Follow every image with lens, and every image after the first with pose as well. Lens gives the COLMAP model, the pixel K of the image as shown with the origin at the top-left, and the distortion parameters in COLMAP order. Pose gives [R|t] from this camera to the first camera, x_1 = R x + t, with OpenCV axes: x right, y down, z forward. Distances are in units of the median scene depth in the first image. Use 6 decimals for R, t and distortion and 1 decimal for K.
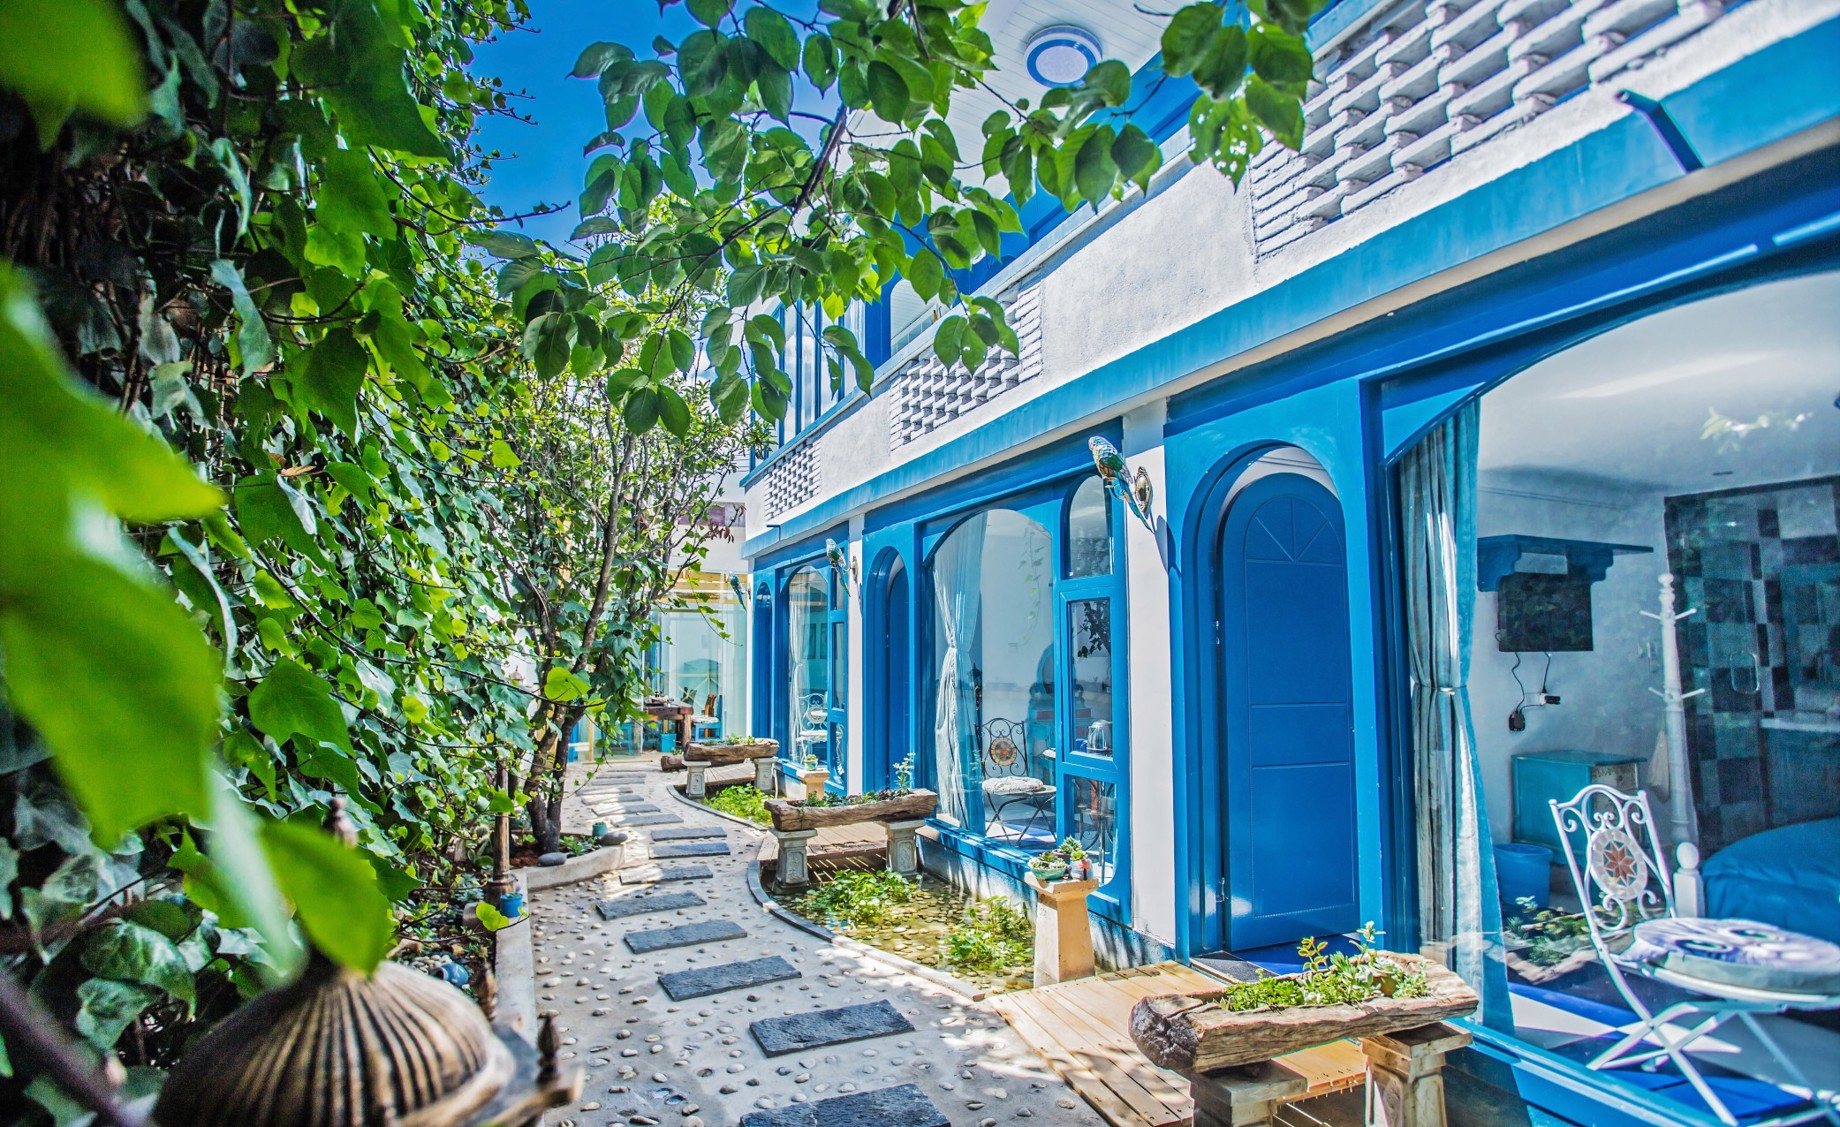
lens RADIAL K [[909.9, 0, 885.2], [0, 909.9, 602.9], [0, 0, 1]] dist [-0.072748, 0.040913]
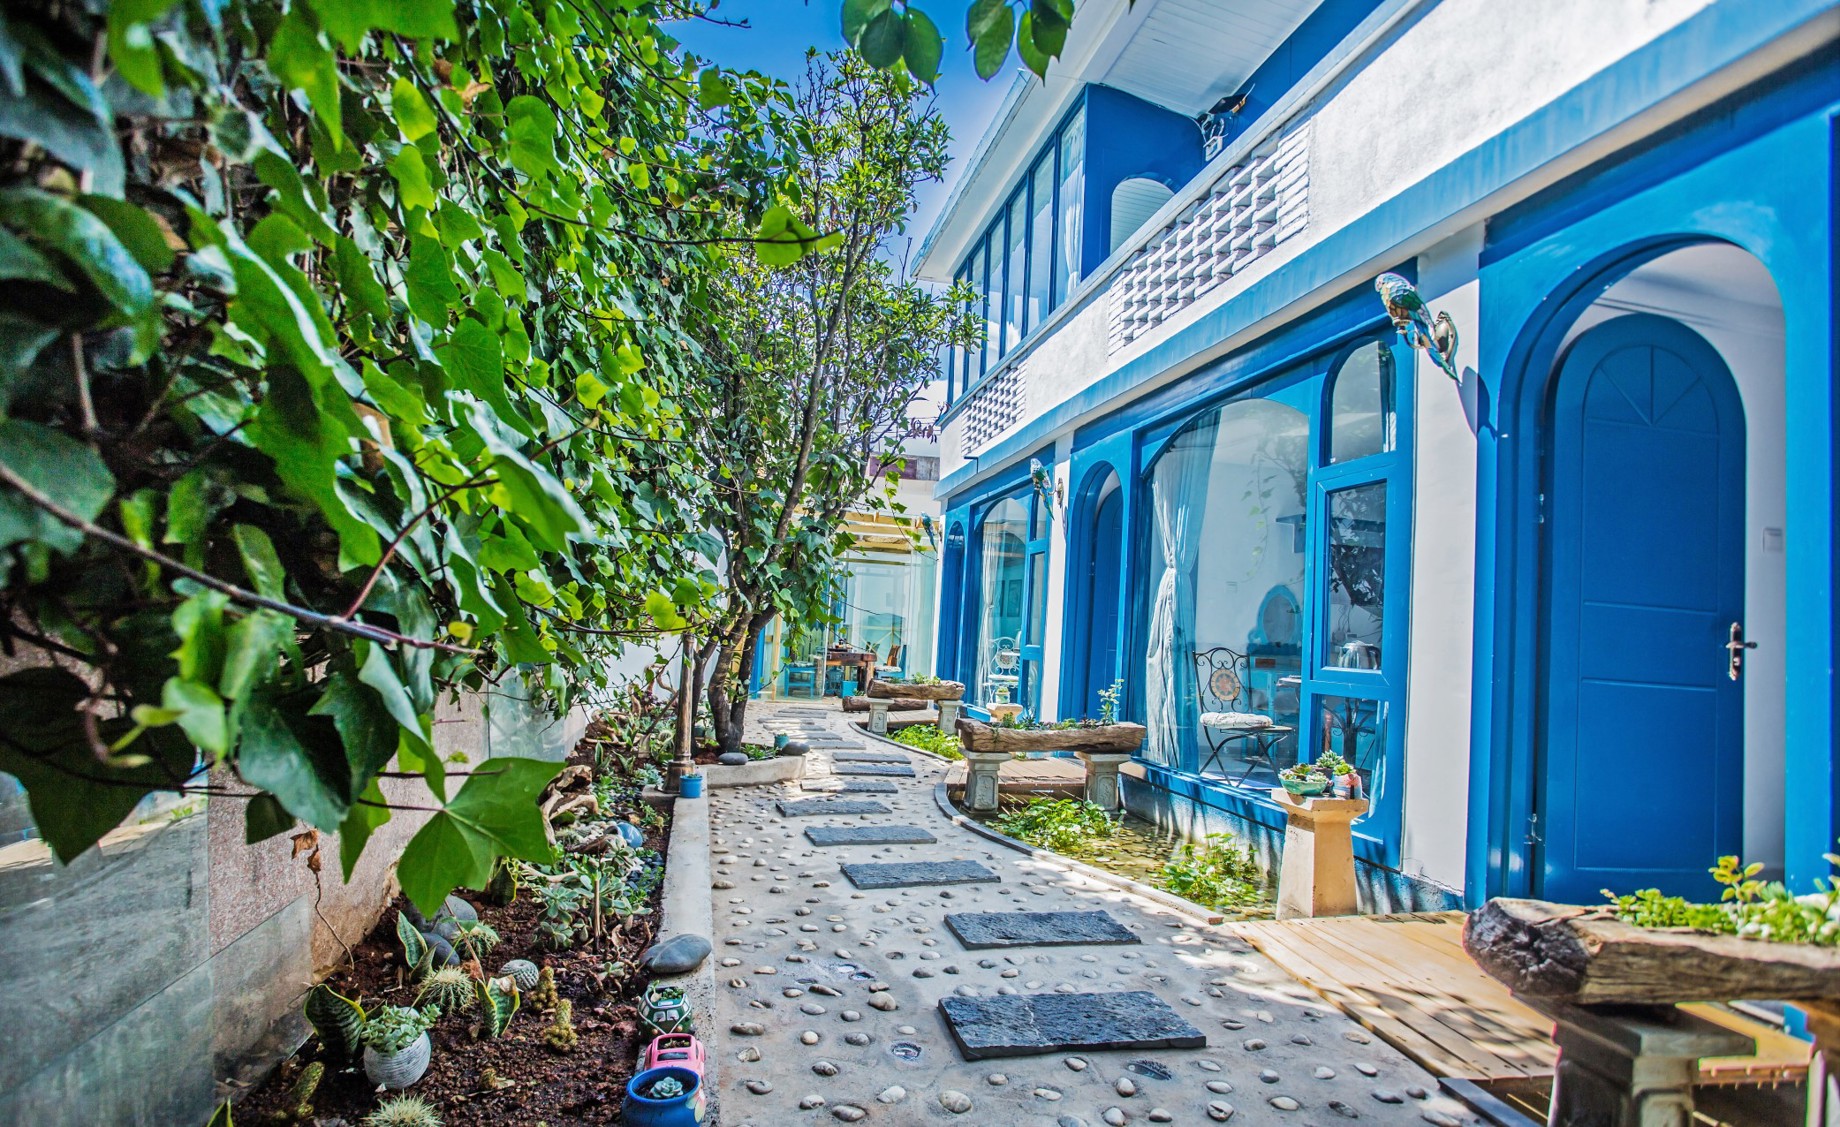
lens RADIAL K [[909.9, 0, 885.2], [0, 909.9, 602.9], [0, 0, 1]] dist [-0.072748, 0.040913]
pose [[0.979419, 0.050961, -0.195300, -0.038319], [-0.046950, 0.998581, 0.025114, 0.108114], [0.196302, -0.015428, 0.980422, 0.100908]]
